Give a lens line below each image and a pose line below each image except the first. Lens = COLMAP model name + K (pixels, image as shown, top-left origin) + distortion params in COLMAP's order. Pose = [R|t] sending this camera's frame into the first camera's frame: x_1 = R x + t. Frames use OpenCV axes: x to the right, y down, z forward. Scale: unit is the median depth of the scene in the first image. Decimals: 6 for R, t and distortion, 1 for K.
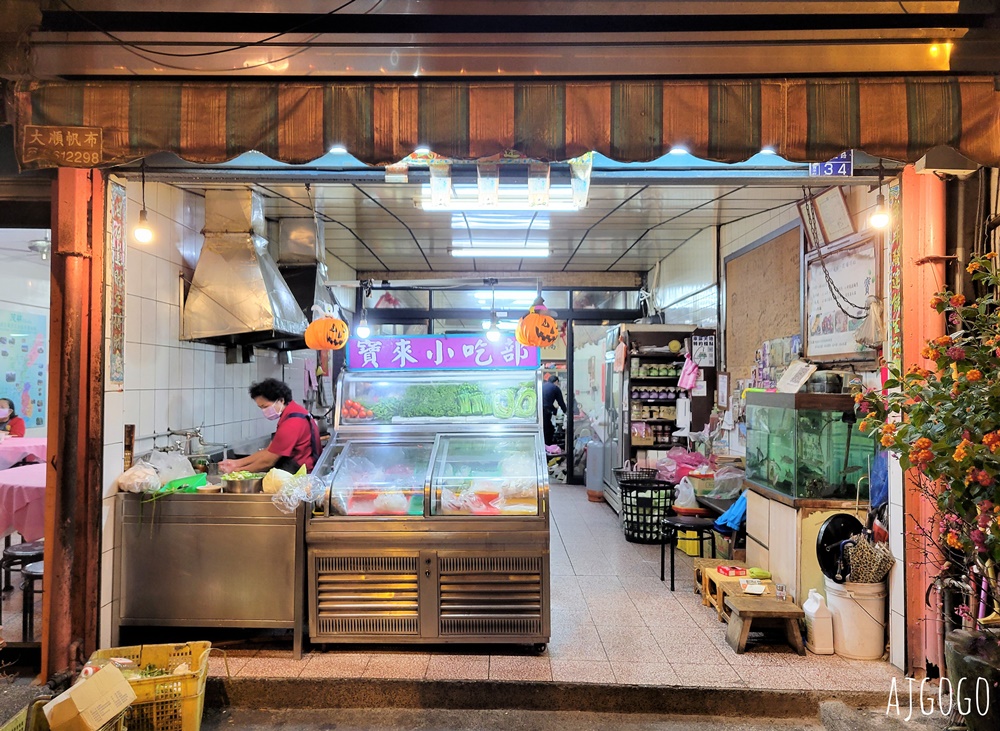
lens RADIAL K [[826.6, 0, 497.9], [0, 826.6, 369.4], [0, 0, 1]] dist [0.039464, 0.000667]
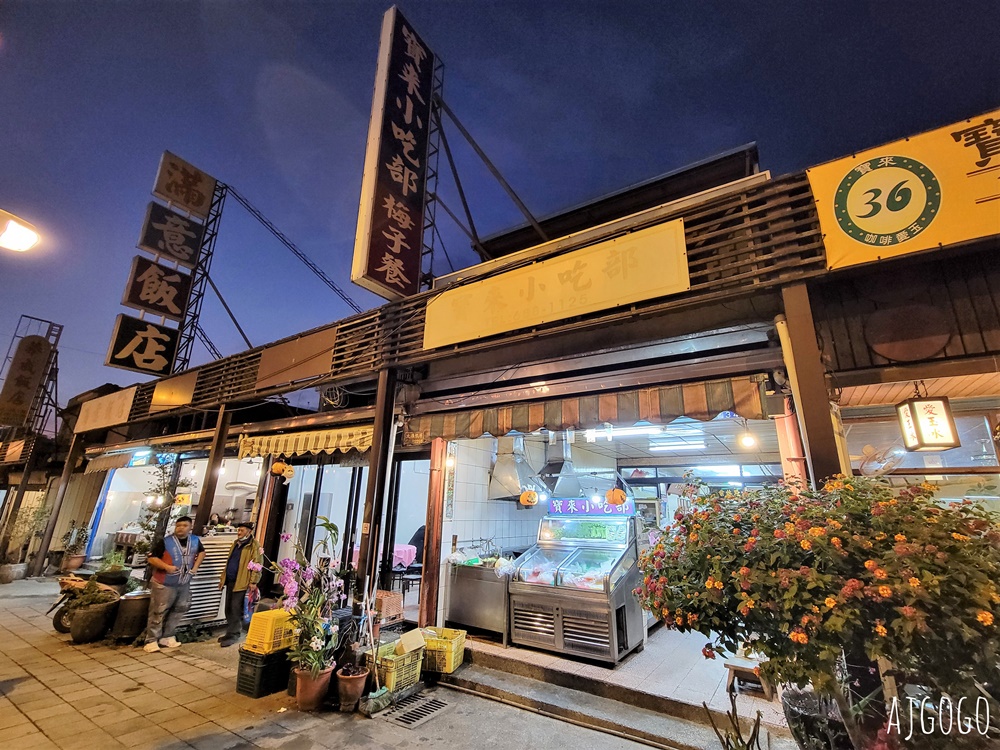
lens RADIAL K [[451.5, 0, 502.4], [0, 451.5, 372.1], [0, 0, 1]] dist [-0.013312, -0.000299]
pose [[0.840206, -0.140985, -0.523619, 0.499730], [-0.013685, 0.959791, -0.280383, -0.029464], [0.542094, 0.242745, 0.804493, -0.166622]]
